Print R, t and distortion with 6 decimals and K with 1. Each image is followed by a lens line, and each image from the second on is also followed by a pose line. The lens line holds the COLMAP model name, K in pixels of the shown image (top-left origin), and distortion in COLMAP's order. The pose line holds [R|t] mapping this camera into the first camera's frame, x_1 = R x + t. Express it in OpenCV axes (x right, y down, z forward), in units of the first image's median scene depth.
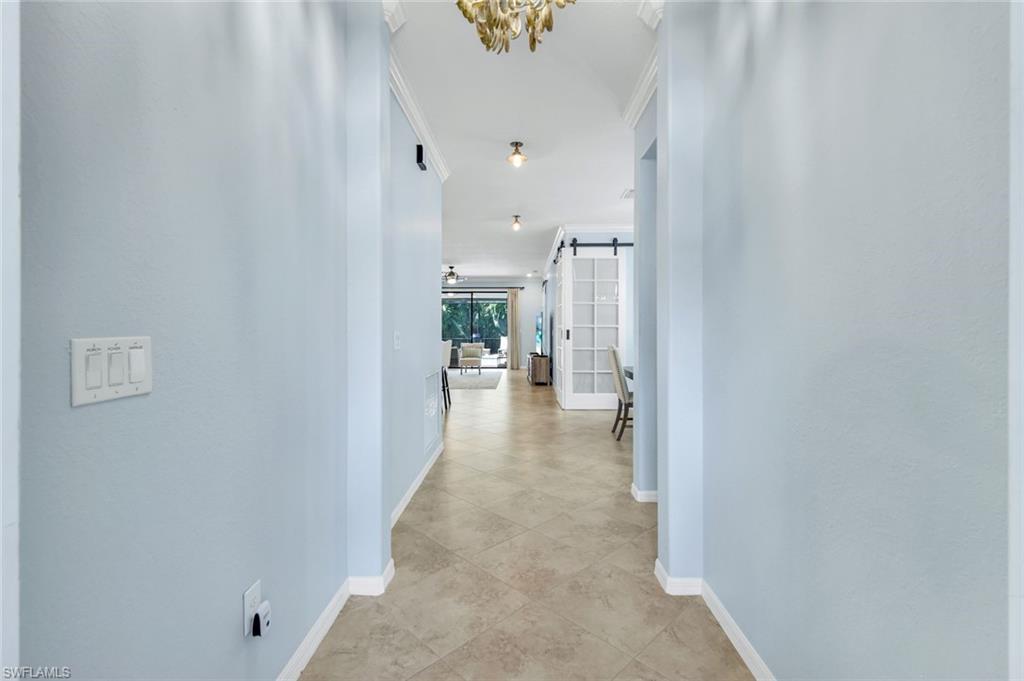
lens RADIAL K [[454.6, 0, 514.2], [0, 454.6, 334.2], [0, 0, 1]] dist [0.000423, 0.000267]
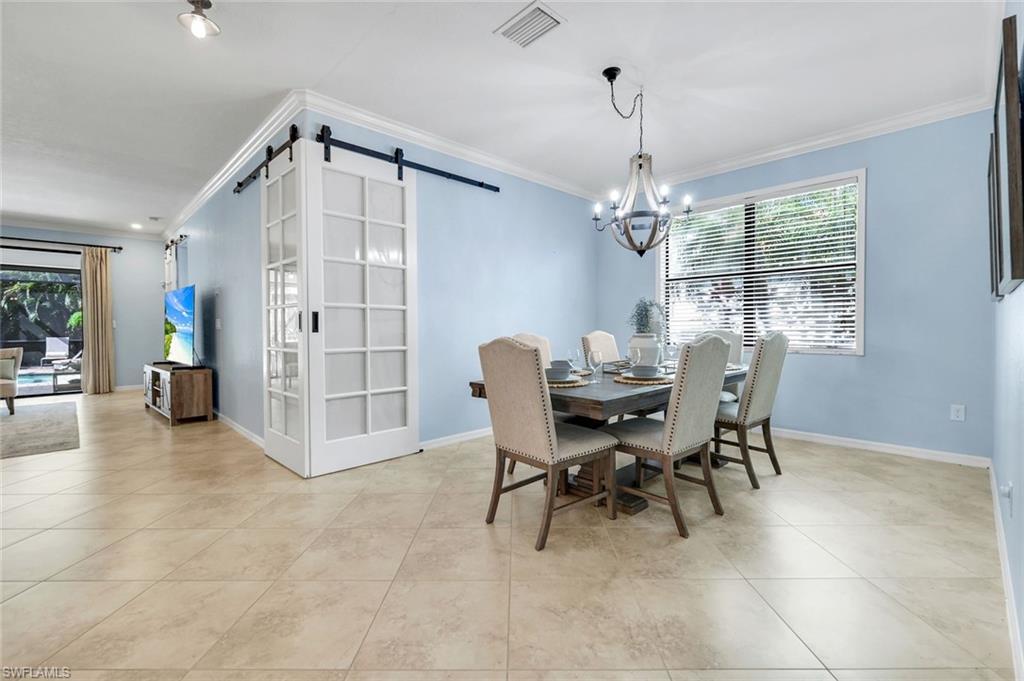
lens RADIAL K [[454.6, 0, 518.4], [0, 454.6, 340.7], [0, 0, 1]] dist [0.000423, 0.000267]
pose [[0.702386, -0.018170, 0.711564, -0.074475], [0.007839, 0.999811, 0.017793, 0.014018], [-0.711753, -0.006919, 0.702396, 0.499971]]
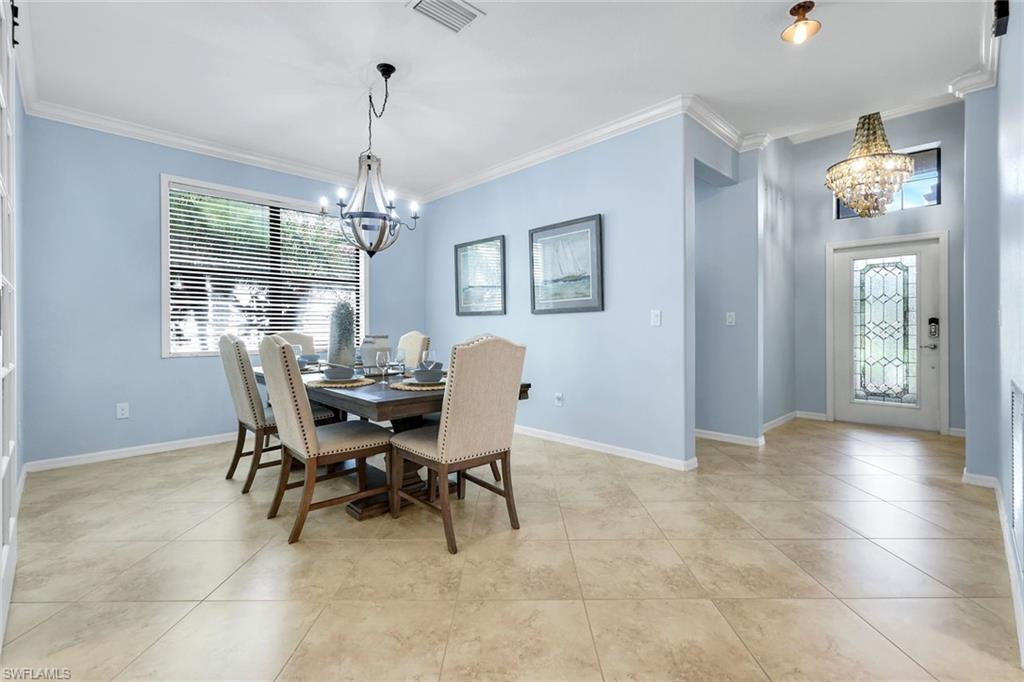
lens RADIAL K [[454.6, 0, 520.3], [0, 454.6, 331.2], [0, 0, 1]] dist [0.000423, 0.000267]
pose [[-0.725489, 0.006838, 0.688200, -0.084077], [0.016699, 0.999831, 0.007670, 0.012112], [-0.688031, 0.017057, -0.725480, 0.973415]]
